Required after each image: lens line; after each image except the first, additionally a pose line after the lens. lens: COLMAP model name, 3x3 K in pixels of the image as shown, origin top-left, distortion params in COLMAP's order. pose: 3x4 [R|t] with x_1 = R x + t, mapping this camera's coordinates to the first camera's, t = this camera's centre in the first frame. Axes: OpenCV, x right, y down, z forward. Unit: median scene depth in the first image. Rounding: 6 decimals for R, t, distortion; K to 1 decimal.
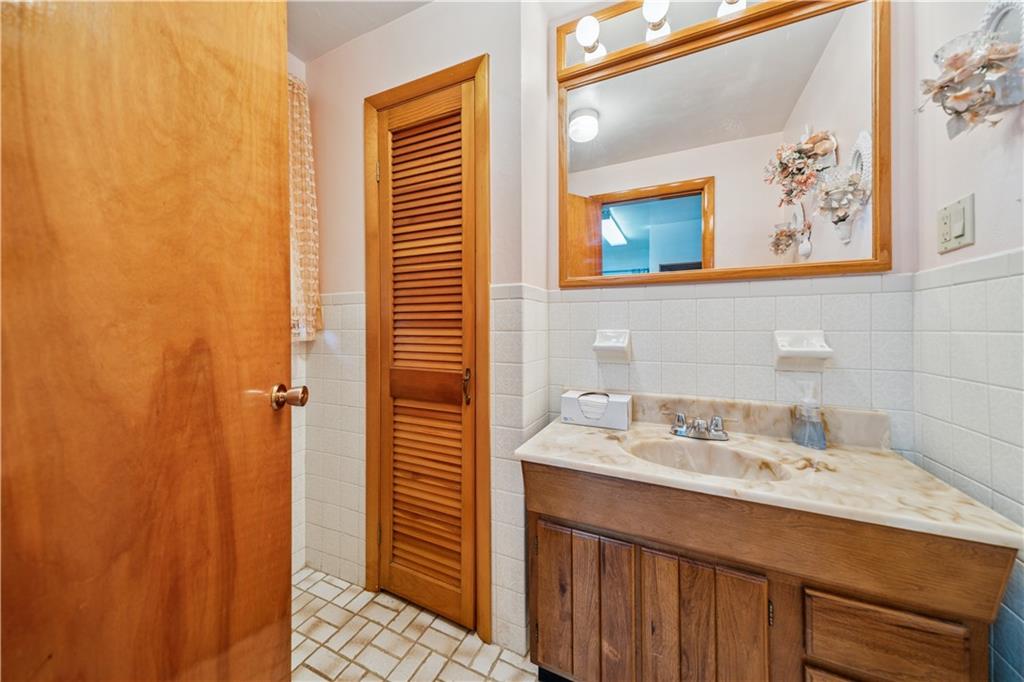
lens RADIAL K [[347.5, 0, 513.4], [0, 347.5, 325.6], [0, 0, 1]] dist [0.000083, -0.000011]
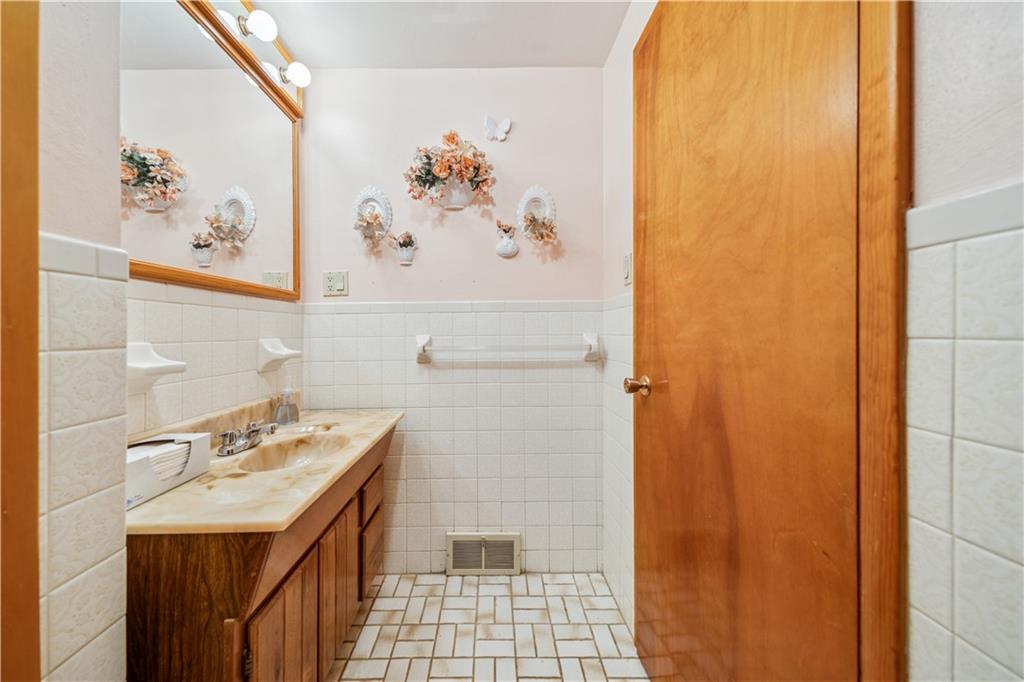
lens RADIAL K [[350.8, 0, 516.0], [0, 350.8, 333.7], [0, 0, 1]] dist [0.000067, -0.000019]
pose [[-0.480944, -0.000750, 0.876751, -0.786031], [-0.000356, 1.000000, 0.000660, -0.006259], [-0.876751, 0.000005, -0.480944, 0.884054]]
